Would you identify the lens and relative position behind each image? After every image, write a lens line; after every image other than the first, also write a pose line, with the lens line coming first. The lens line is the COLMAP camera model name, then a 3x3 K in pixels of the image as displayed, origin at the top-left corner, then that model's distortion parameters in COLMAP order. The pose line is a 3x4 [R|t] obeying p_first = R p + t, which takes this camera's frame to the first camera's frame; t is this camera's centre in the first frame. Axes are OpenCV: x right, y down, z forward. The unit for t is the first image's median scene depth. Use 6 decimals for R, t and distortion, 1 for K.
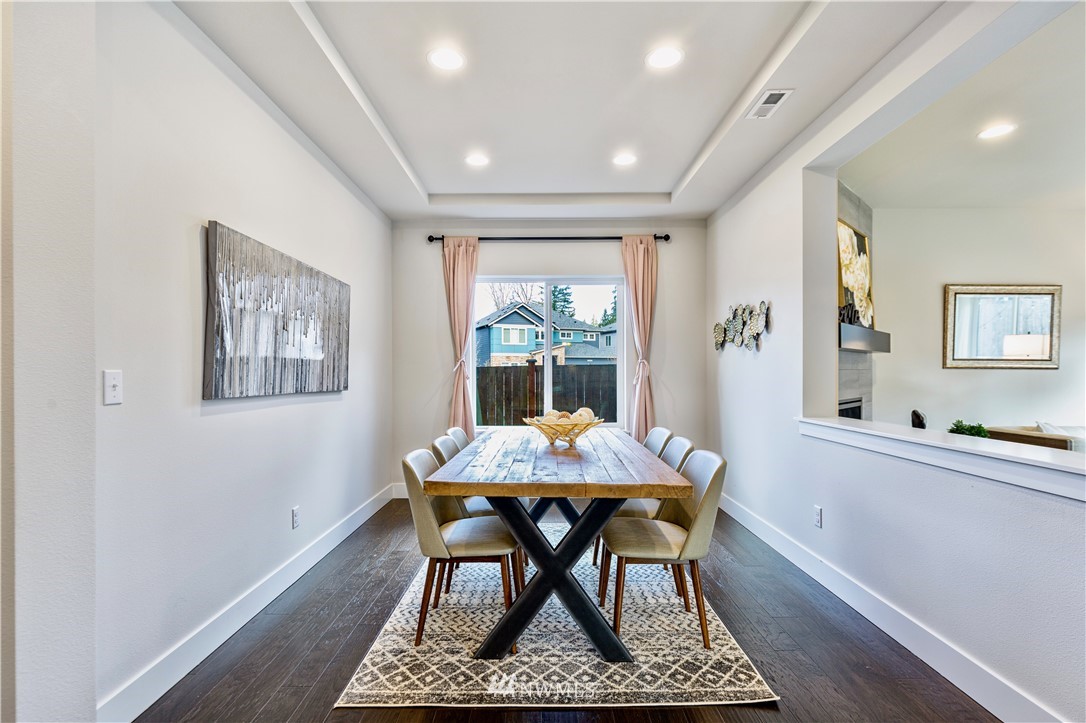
lens RADIAL K [[514.7, 0, 539.4], [0, 514.7, 371.7], [0, 0, 1]] dist [-0.003213, -0.000161]
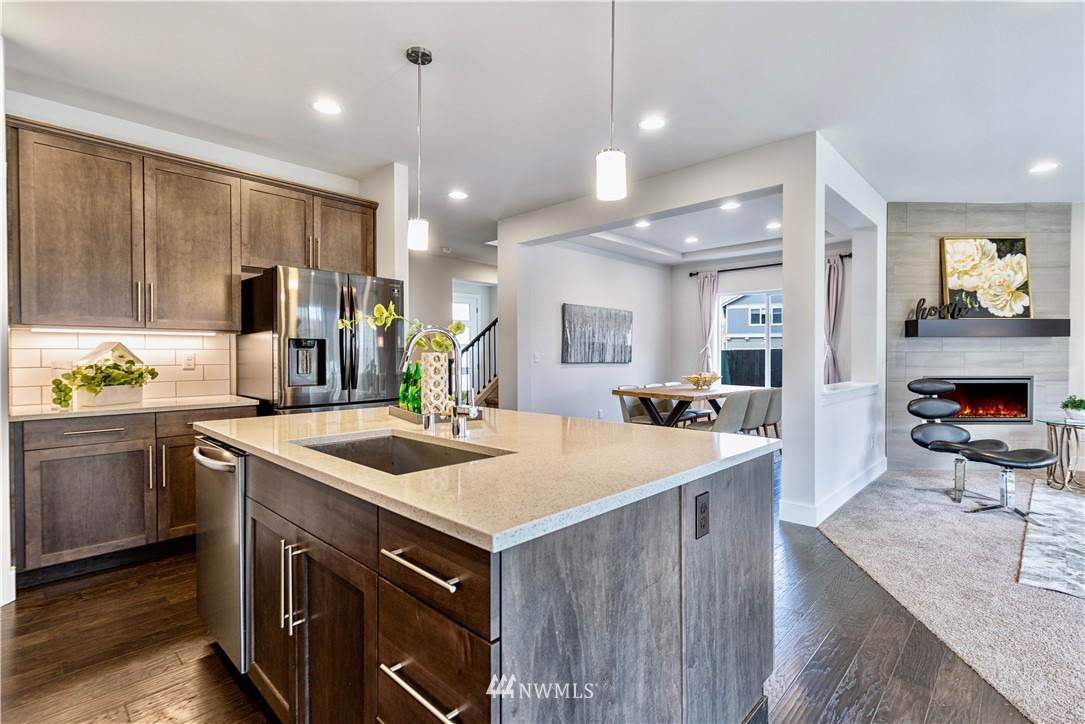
lens RADIAL K [[502.9, 0, 539.4], [0, 502.9, 358.2], [0, 0, 1]] dist [0.015045, -0.001025]
pose [[0.720590, 0.006488, -0.693331, 0.743665], [-0.000054, 0.999957, 0.009301, -0.000030], [0.693361, -0.006664, 0.720559, -0.692582]]
